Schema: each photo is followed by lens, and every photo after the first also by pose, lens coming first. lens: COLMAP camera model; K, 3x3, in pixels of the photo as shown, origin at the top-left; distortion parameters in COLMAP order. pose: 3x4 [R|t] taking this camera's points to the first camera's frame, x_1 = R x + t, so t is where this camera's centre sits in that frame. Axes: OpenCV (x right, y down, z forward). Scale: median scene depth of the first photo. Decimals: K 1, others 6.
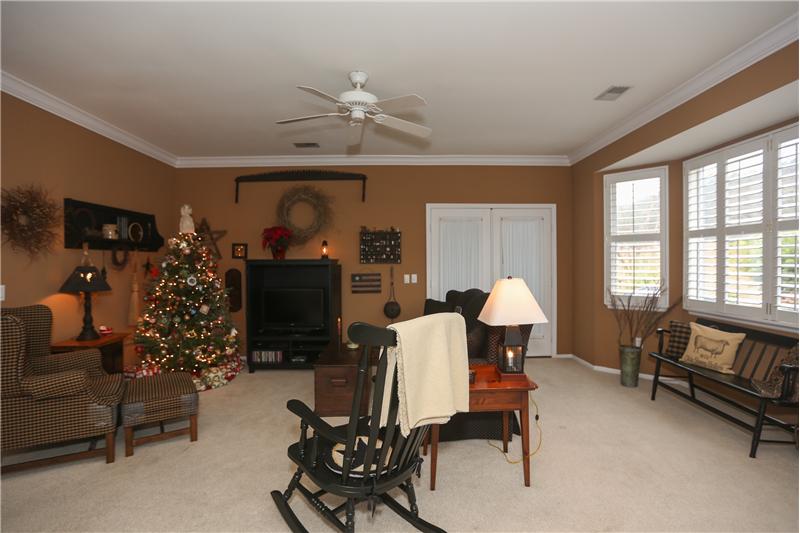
lens RADIAL K [[392.5, 0, 396.5], [0, 392.5, 268.4], [0, 0, 1]] dist [-0.017344, 0.012105]
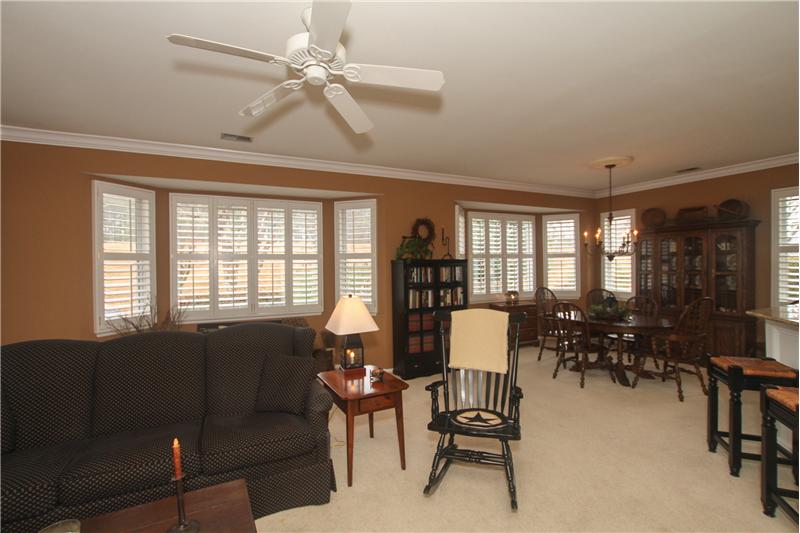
lens RADIAL K [[375.8, 0, 405.7], [0, 375.8, 263.2], [0, 0, 1]] dist [-0.001581, 0.000836]
pose [[-0.454425, 0.024169, 0.890457, -0.431077], [0.032778, 0.999409, -0.010399, -0.025181], [-0.890182, 0.024462, -0.454949, 0.687683]]
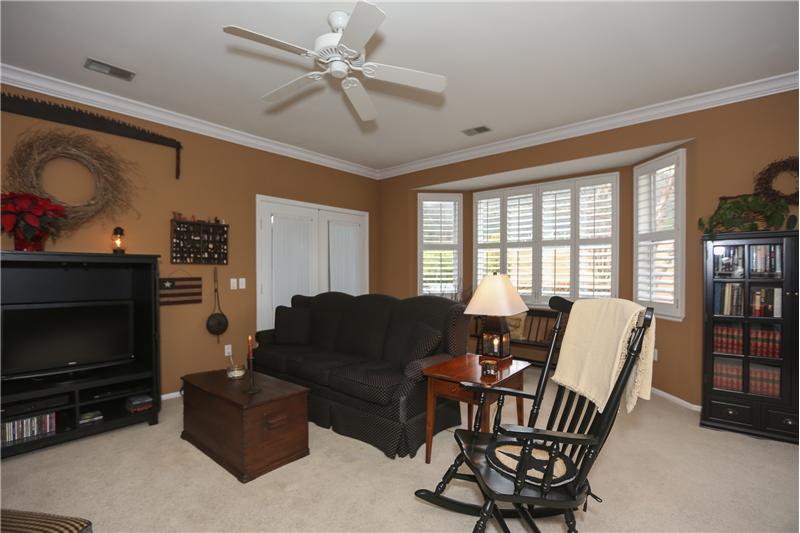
lens RADIAL K [[392.5, 0, 398.9], [0, 392.5, 275.3], [0, 0, 1]] dist [-0.017344, 0.012105]
pose [[0.660561, -0.001402, 0.750771, -0.362902], [0.007110, 0.999965, -0.004388, 0.015179], [-0.750739, 0.008237, 0.660548, 0.224255]]
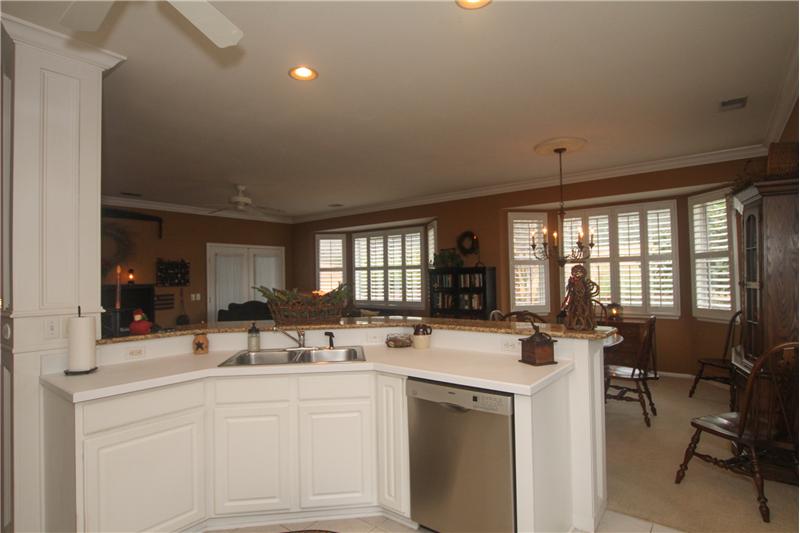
lens RADIAL K [[436.2, 0, 404.4], [0, 436.2, 272.4], [0, 0, 1]] dist [-0.034805, -0.000753]
pose [[0.626781, 0.003263, 0.779189, -0.698624], [0.026952, 0.999302, -0.025865, -0.001108], [-0.778729, 0.037212, 0.626256, -0.515827]]
